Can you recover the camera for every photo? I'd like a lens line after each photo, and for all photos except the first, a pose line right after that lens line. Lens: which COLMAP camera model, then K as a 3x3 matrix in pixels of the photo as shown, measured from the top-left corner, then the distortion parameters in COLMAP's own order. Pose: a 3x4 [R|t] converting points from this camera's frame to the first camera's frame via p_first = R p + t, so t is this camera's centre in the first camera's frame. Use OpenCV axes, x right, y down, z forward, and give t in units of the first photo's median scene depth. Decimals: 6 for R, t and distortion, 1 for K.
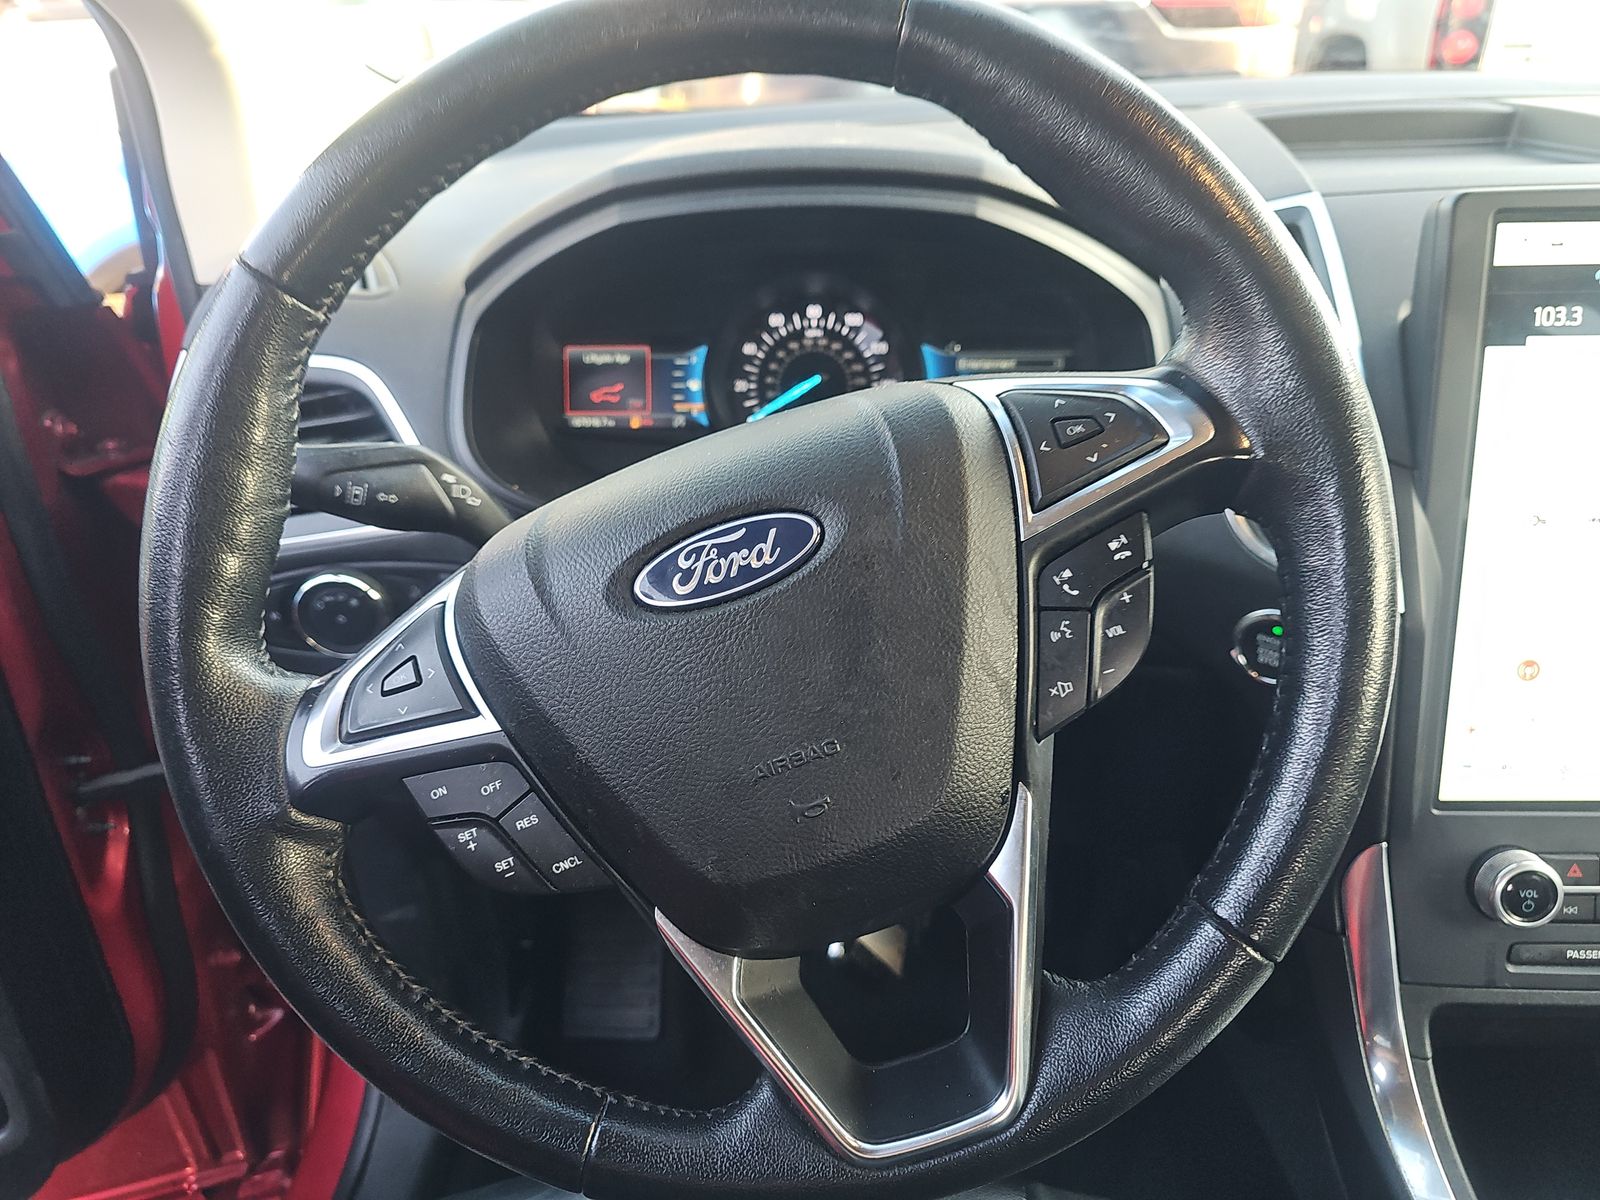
lens RADIAL K [[1114.8, 0, 800.0], [0, 1114.8, 601.0], [0, 0, 1]] dist [0.040402, -0.039638]
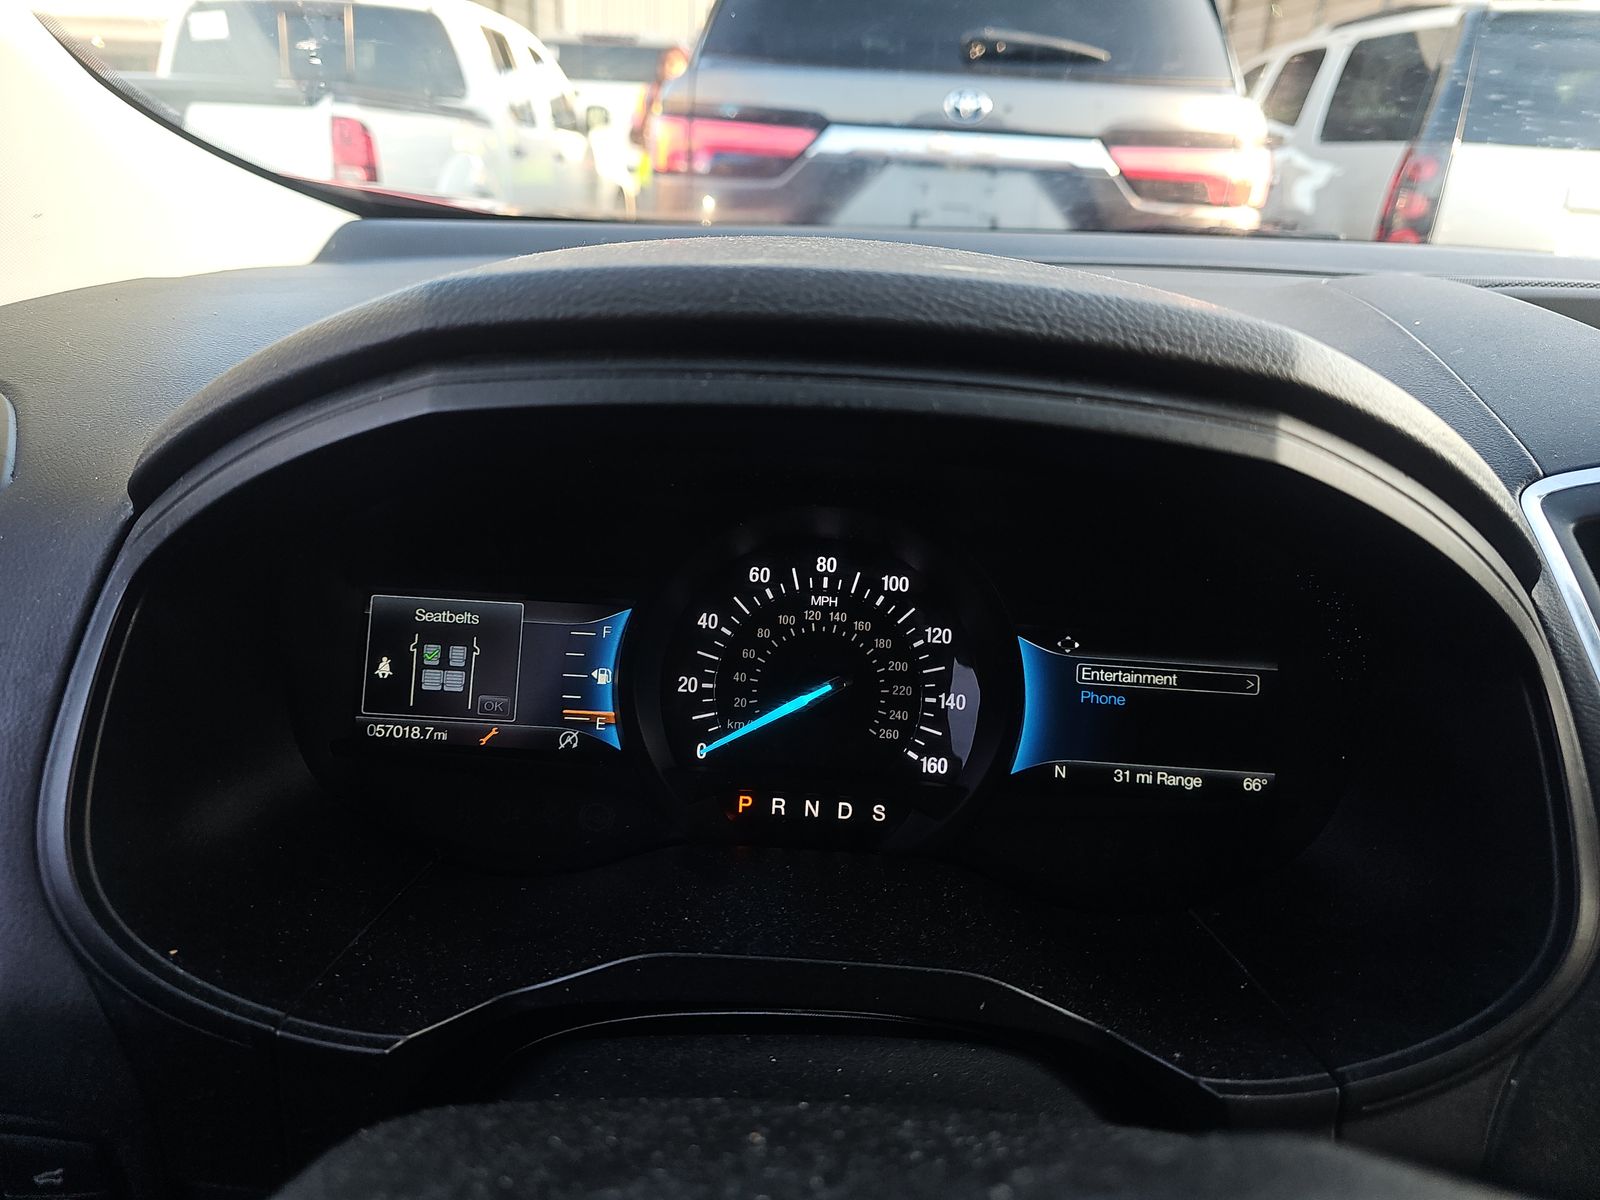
lens RADIAL K [[1114.8, 0, 803.7], [0, 1114.8, 611.2], [0, 0, 1]] dist [0.040402, -0.039638]
pose [[0.994715, 0.059877, 0.083407, -0.044017], [-0.050734, 0.992885, -0.107725, -0.173085], [-0.089264, 0.102924, 0.990676, 0.445841]]
